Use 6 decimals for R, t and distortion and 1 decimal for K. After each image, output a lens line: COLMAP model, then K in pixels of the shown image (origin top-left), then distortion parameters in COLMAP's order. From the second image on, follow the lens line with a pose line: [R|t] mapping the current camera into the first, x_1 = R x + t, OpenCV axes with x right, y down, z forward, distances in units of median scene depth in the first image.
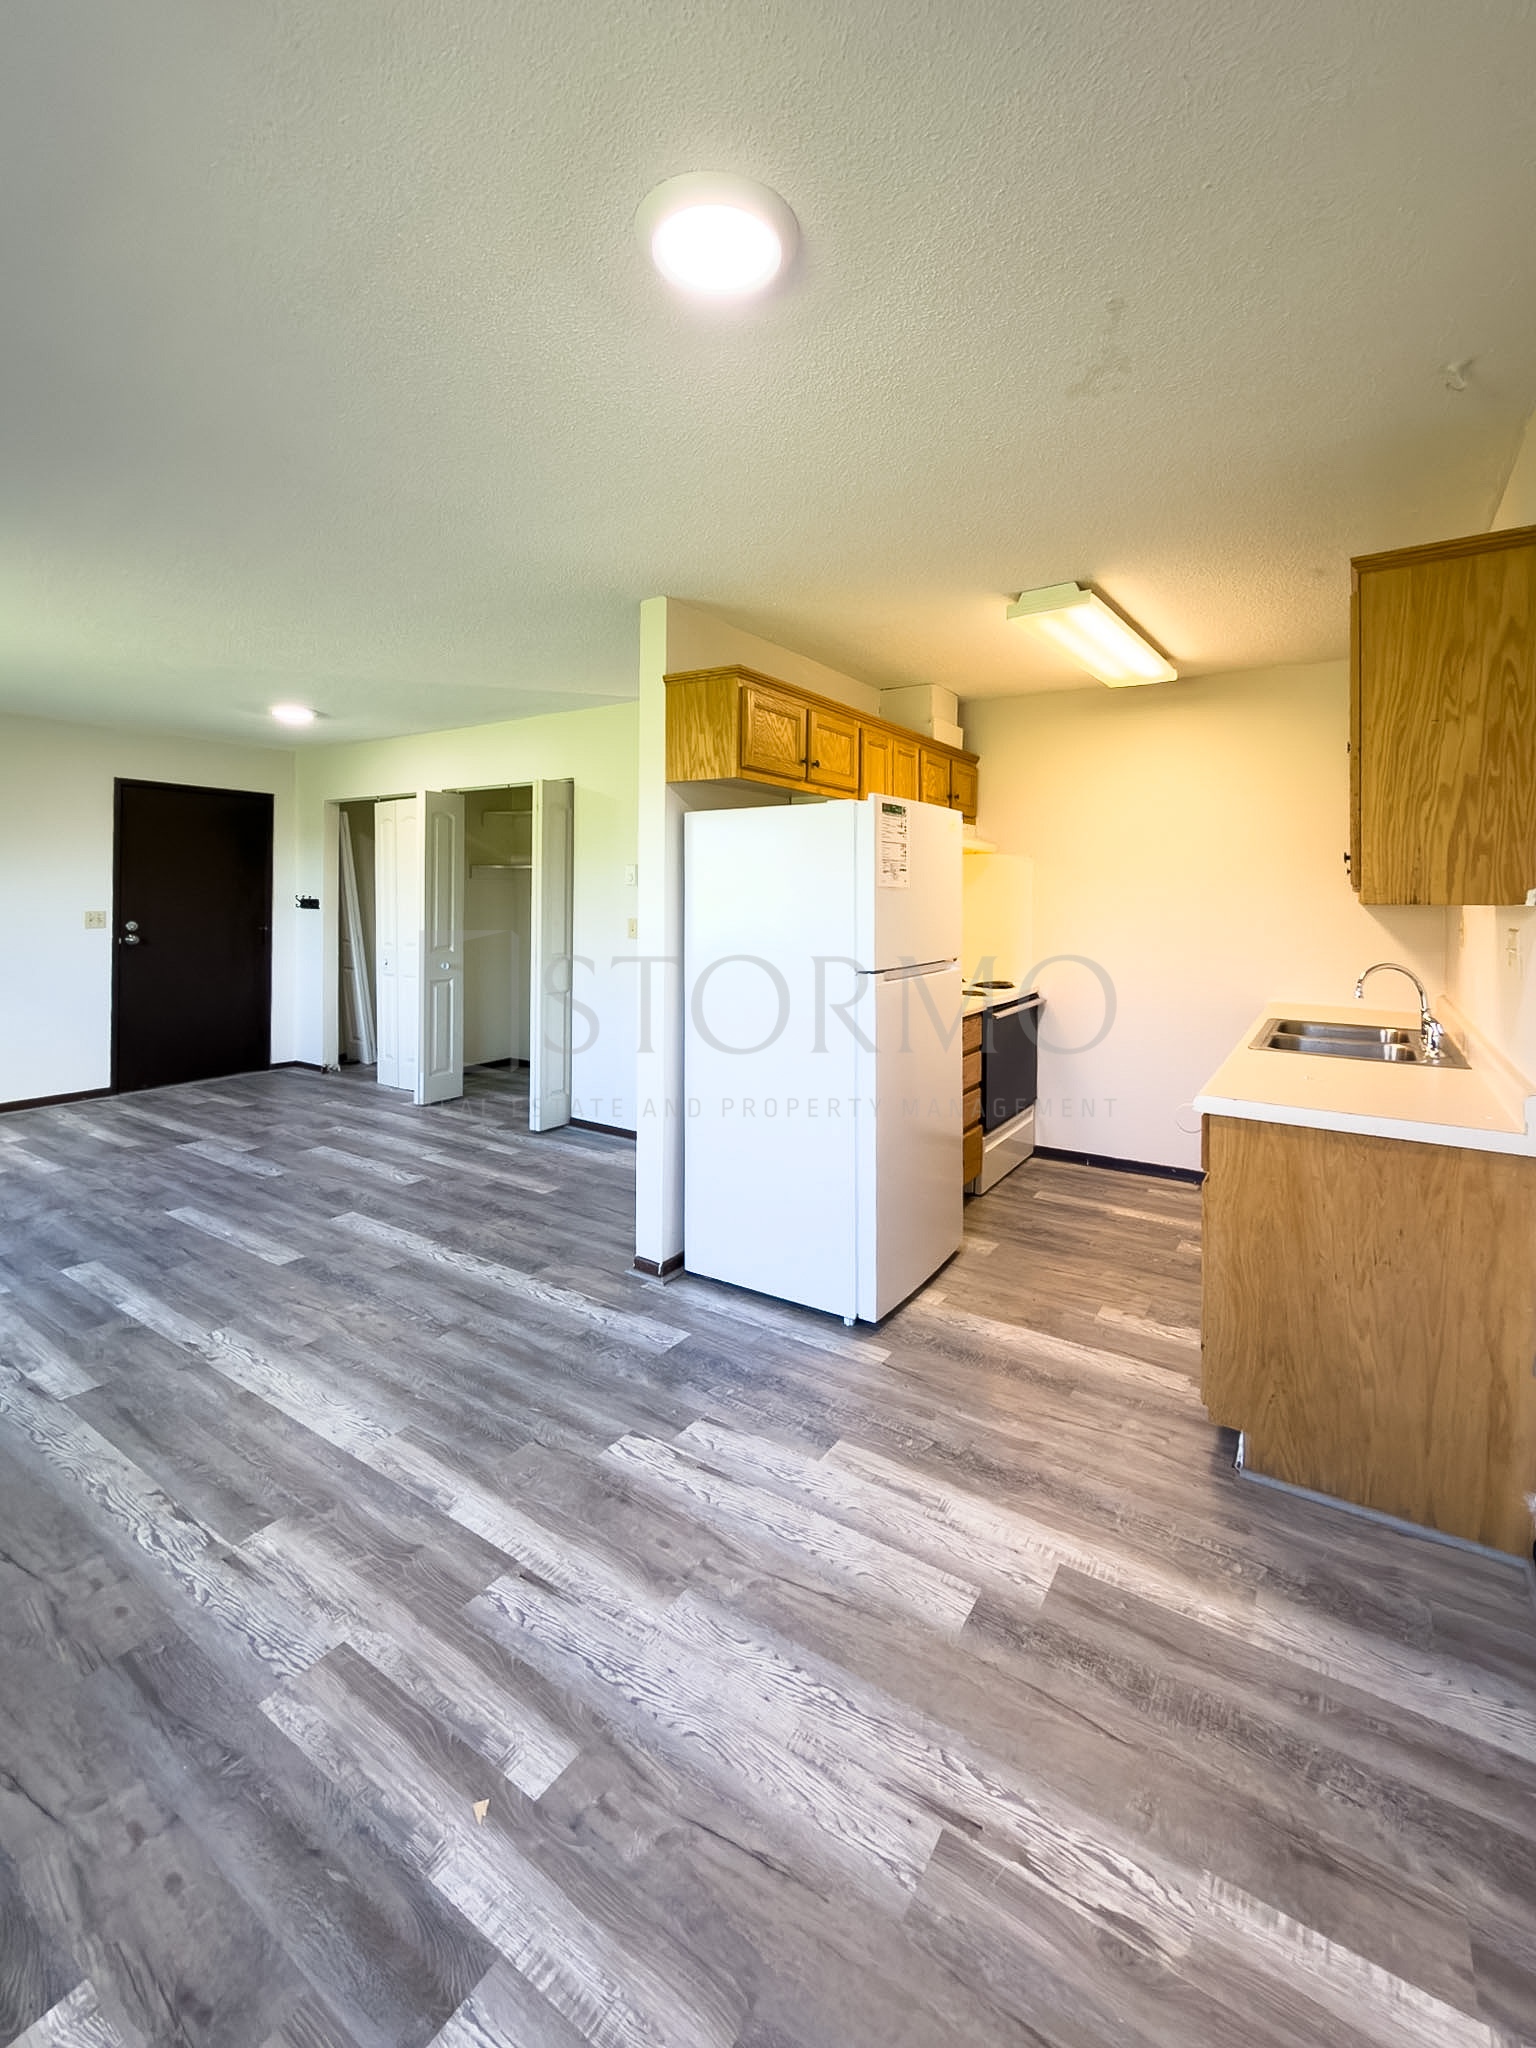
lens RADIAL K [[860.4, 0, 766.0], [0, 860.4, 893.9], [0, 0, 1]] dist [-0.002931, 0.000348]
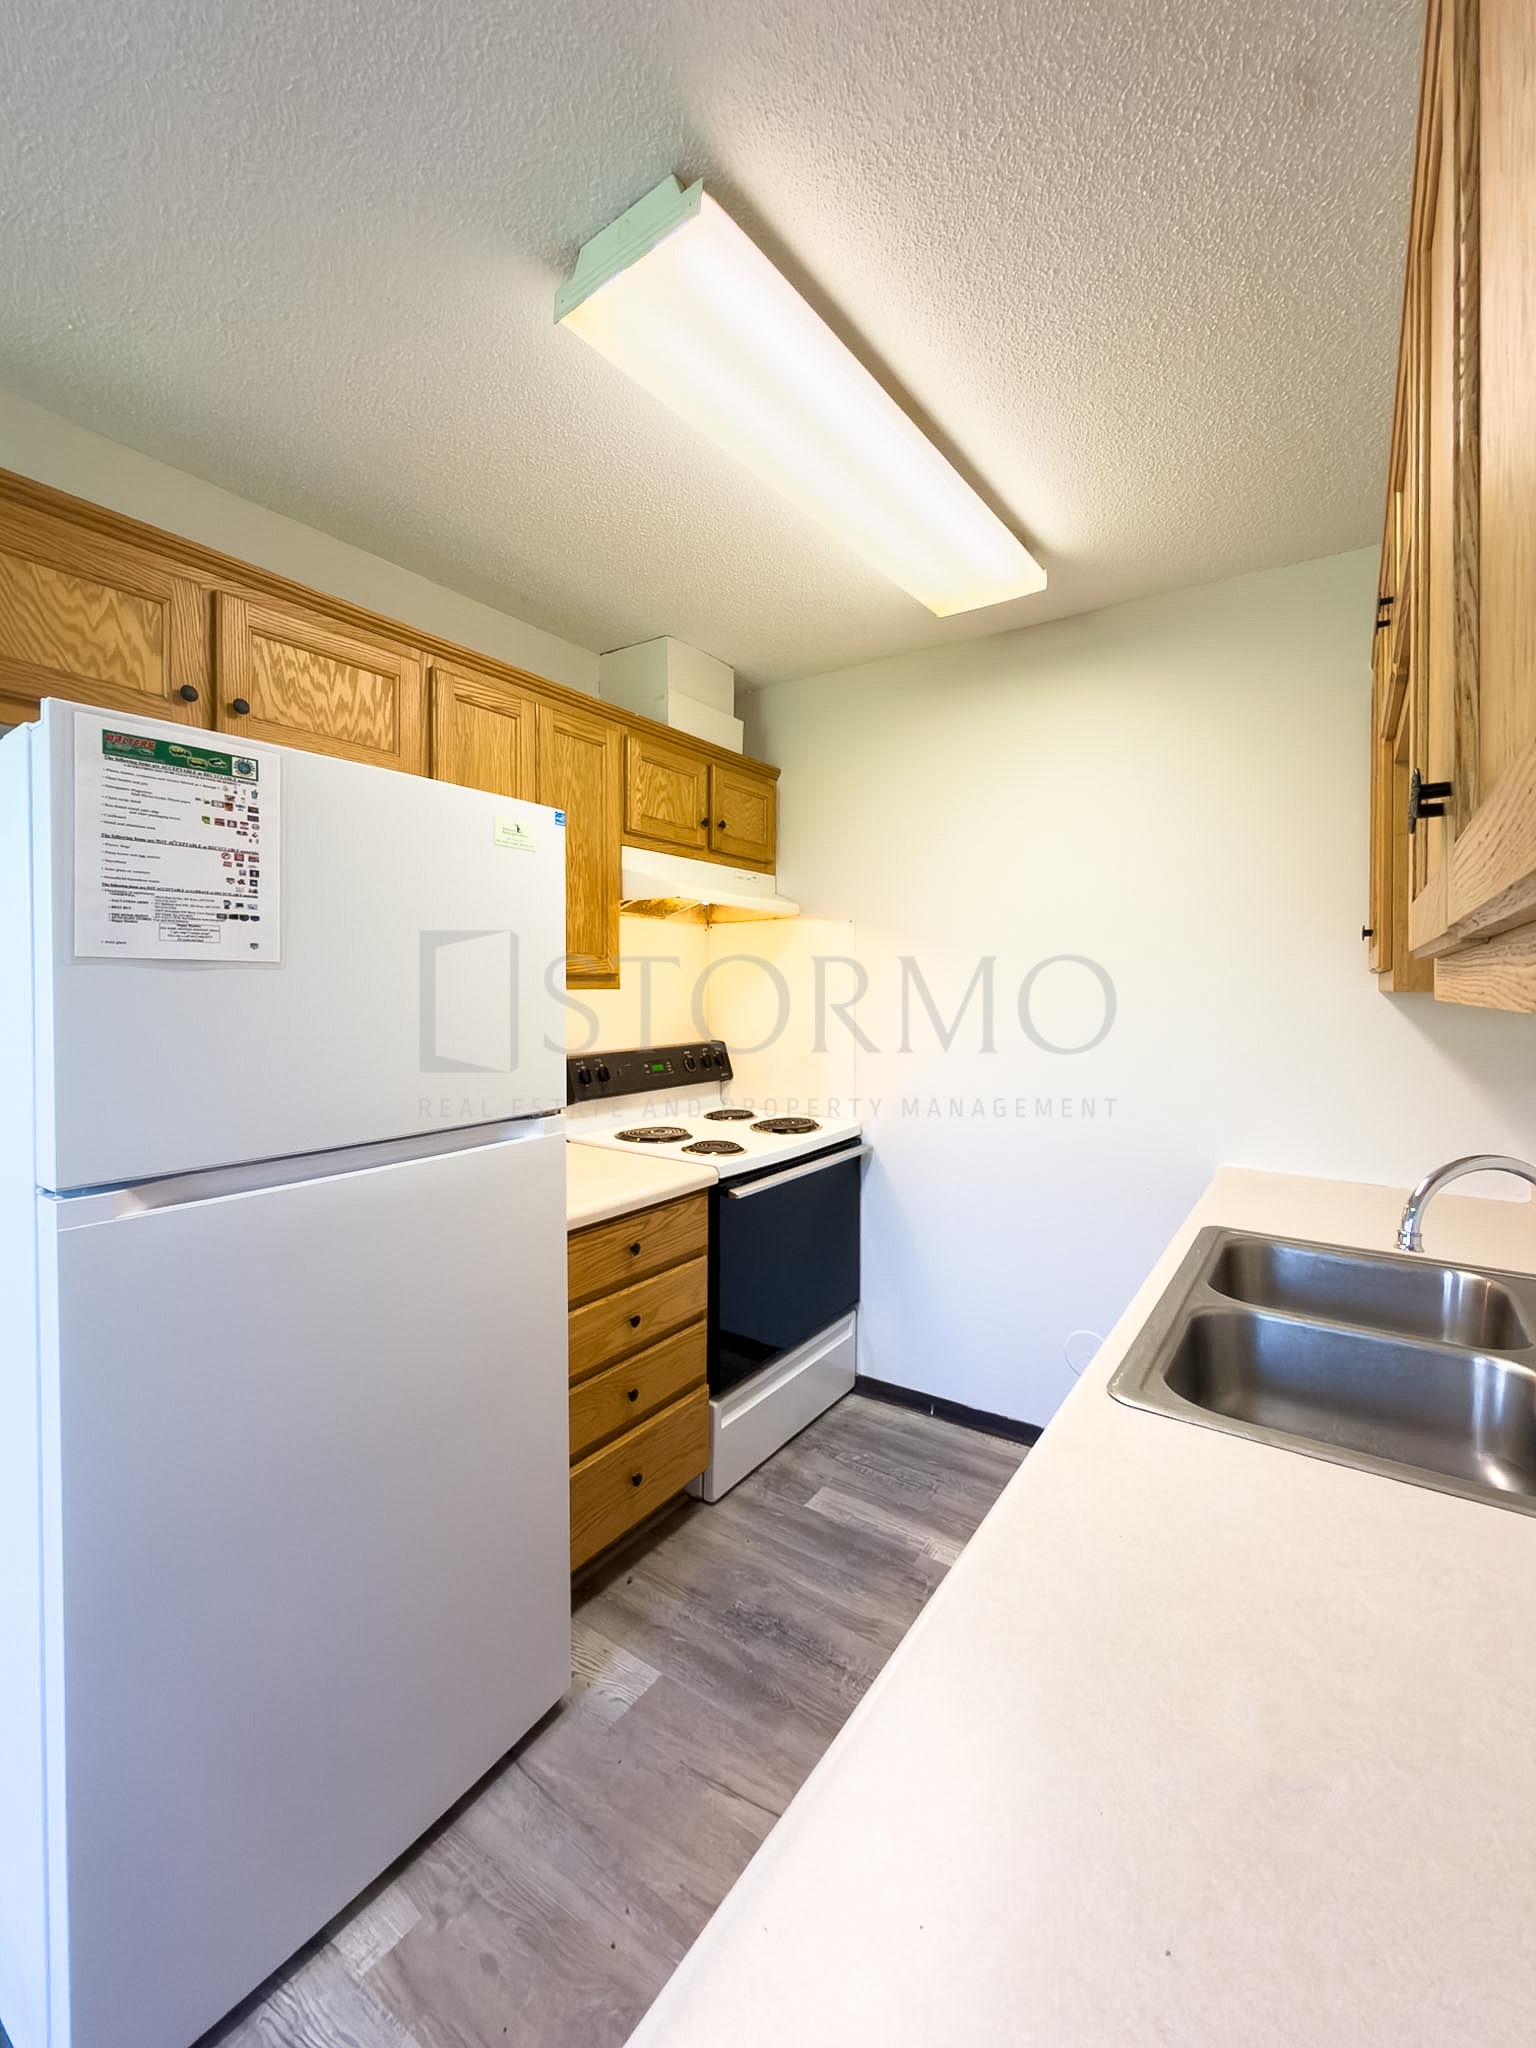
lens RADIAL K [[860.4, 0, 726.4], [0, 860.4, 982.8], [0, 0, 1]] dist [-0.002931, 0.000348]
pose [[0.999635, 0.001560, -0.026969, 0.263656], [-0.001517, 0.999998, 0.001604, 0.000788], [0.026971, -0.001562, 0.999635, 0.408084]]
